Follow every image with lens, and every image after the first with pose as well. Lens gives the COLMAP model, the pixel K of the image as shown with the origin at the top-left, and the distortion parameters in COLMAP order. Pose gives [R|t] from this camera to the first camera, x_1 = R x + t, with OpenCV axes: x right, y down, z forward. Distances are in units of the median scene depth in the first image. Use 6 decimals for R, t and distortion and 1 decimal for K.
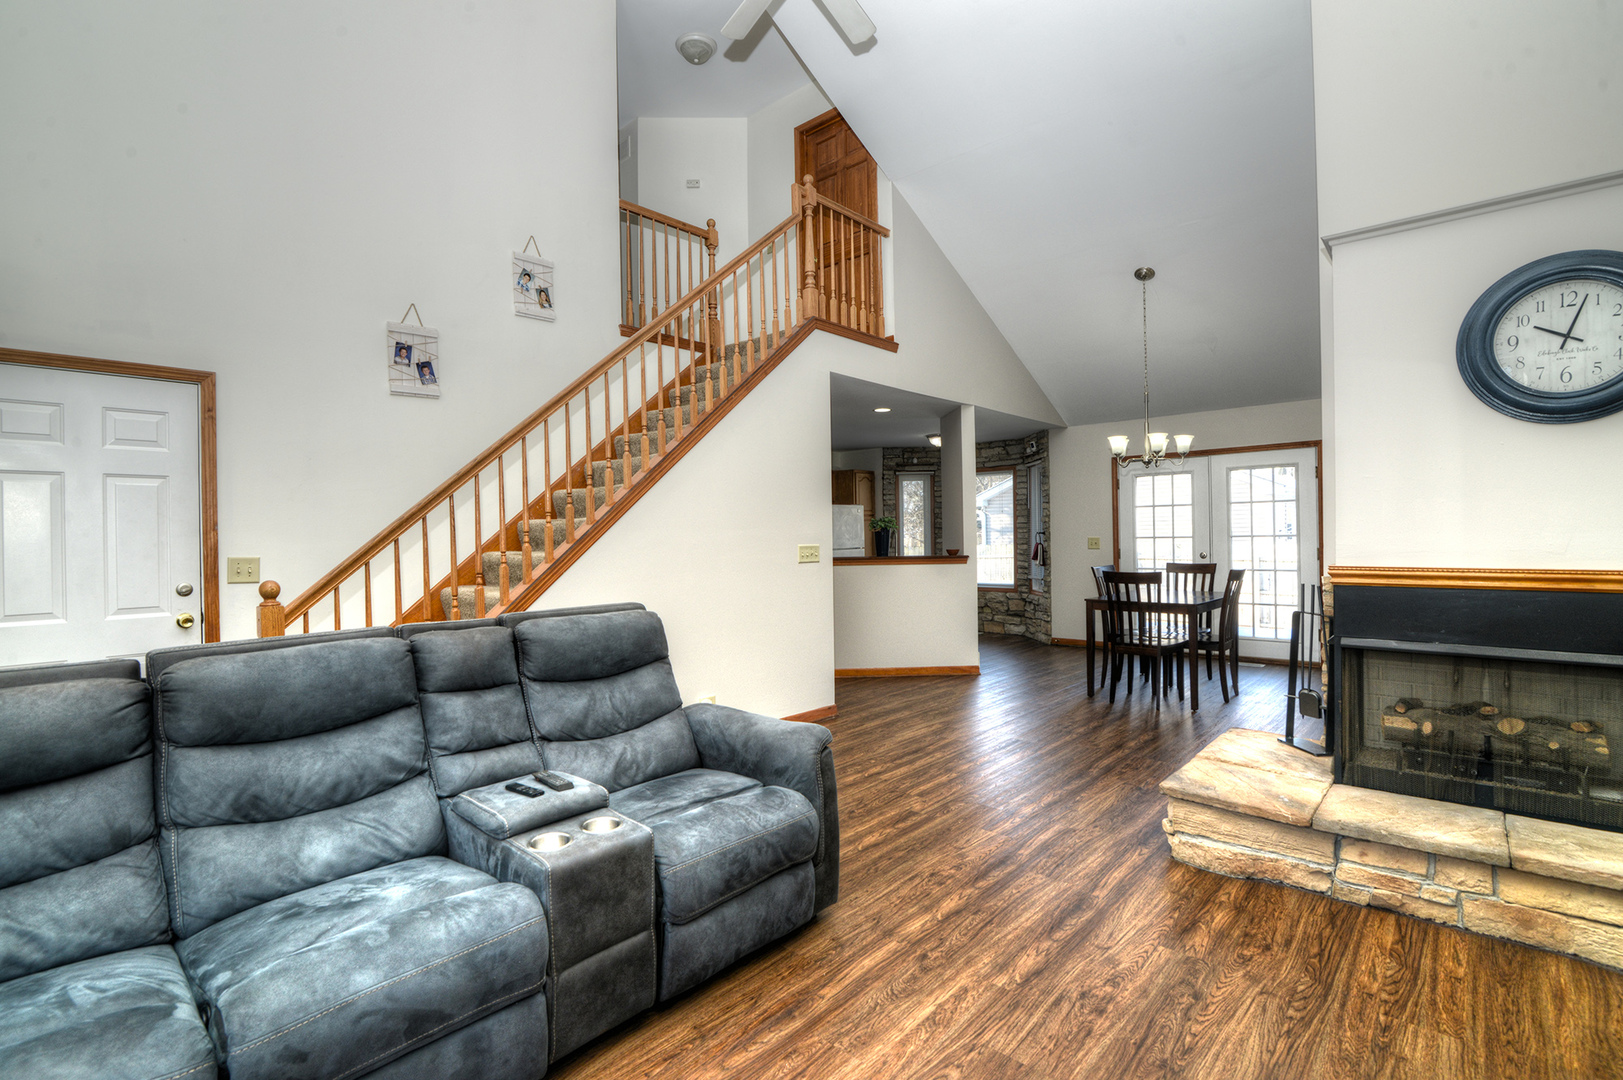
lens RADIAL K [[748.7, 0, 799.8], [0, 748.7, 536.1], [0, 0, 1]] dist [-0.021556, 0.000318]
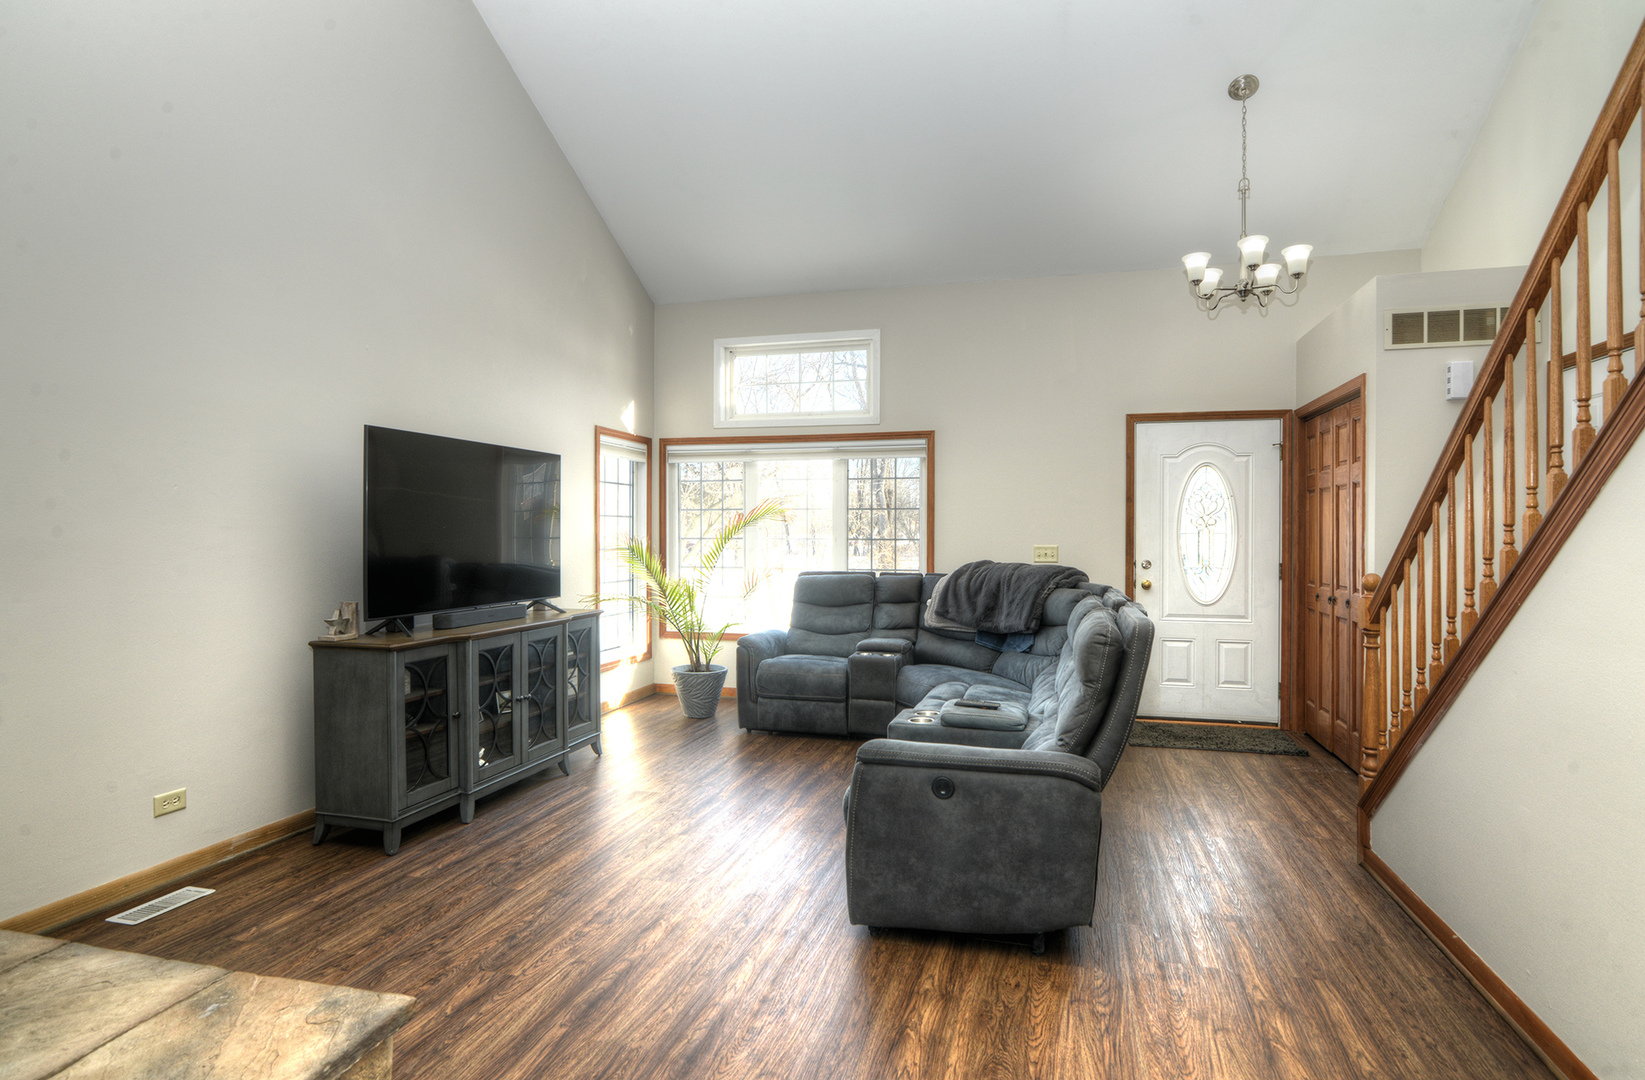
lens RADIAL K [[870.4, 0, 822.5], [0, 870.4, 540.0], [0, 0, 1]] dist [-0.015673, 0.000085]
pose [[-0.888543, 0.016421, -0.458500, 0.471540], [0.010766, 0.999830, 0.014944, -0.010871], [0.458667, 0.008342, -0.888569, 1.594849]]
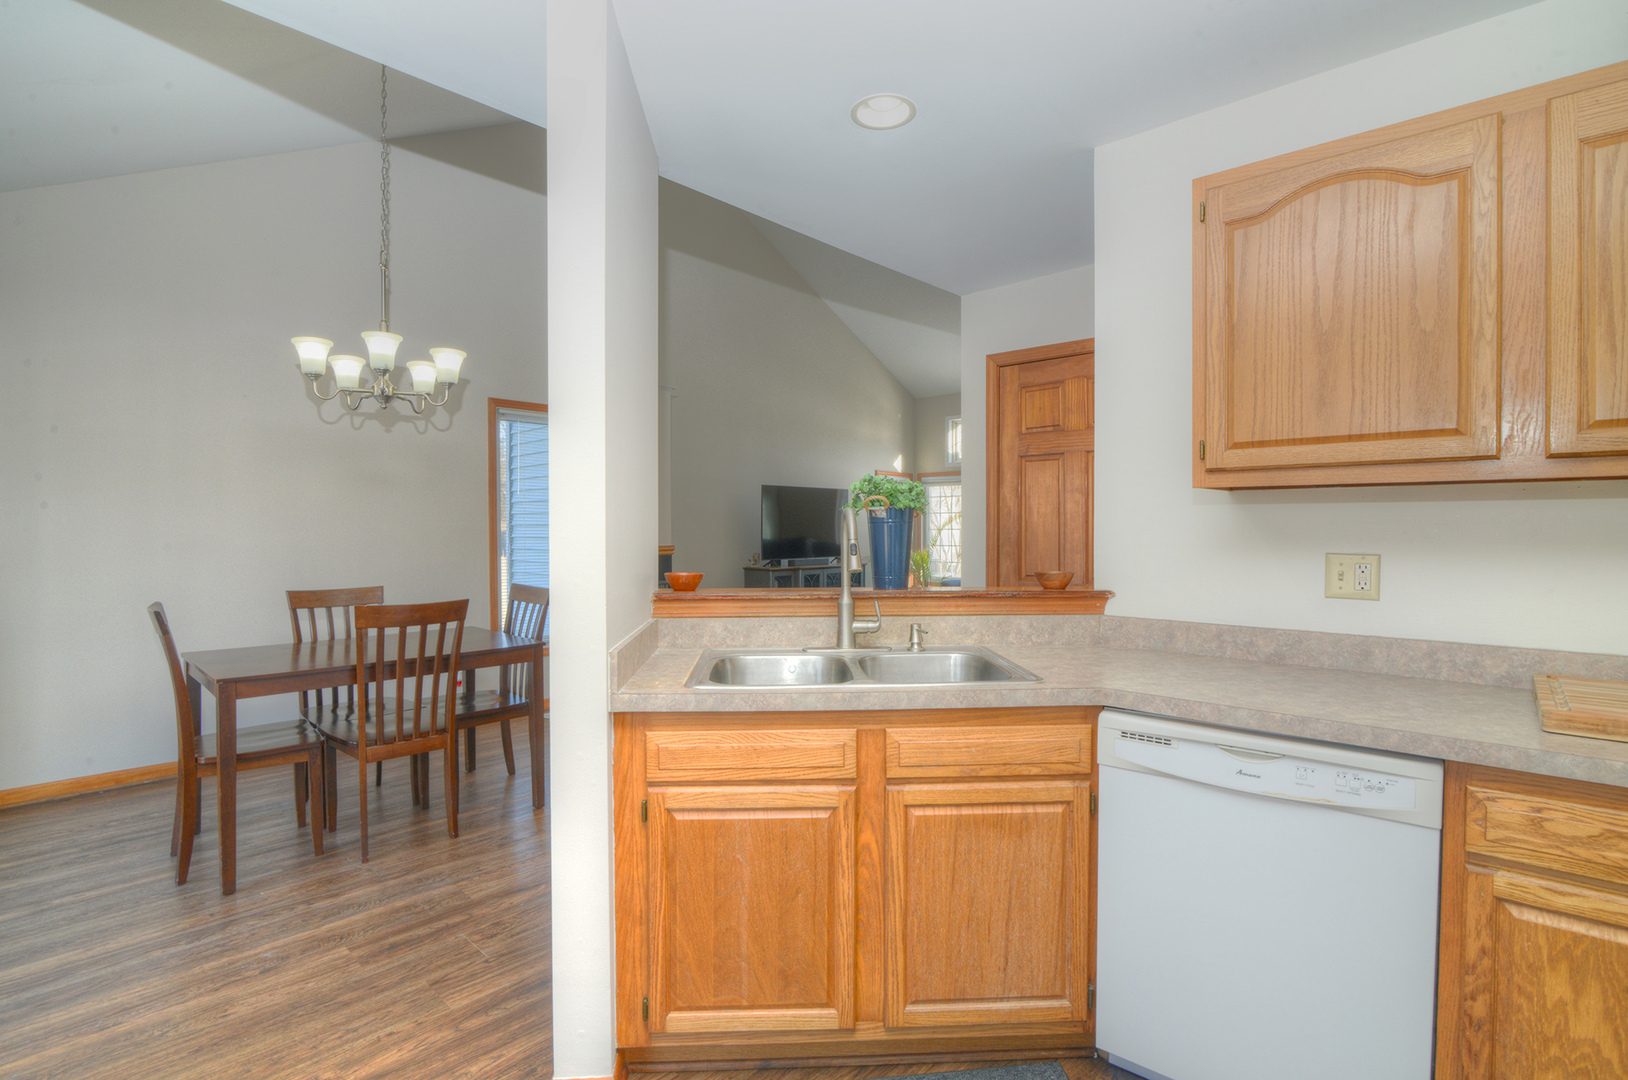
lens RADIAL K [[764.4, 0, 809.5], [0, 764.4, 539.7], [0, 0, 1]] dist [-0.019720, -0.000218]
pose [[-0.999865, 0.016366, -0.001361, 0.321768], [0.016341, 0.999722, 0.017003, -0.004609], [0.001639, 0.016979, -0.999855, 2.979787]]
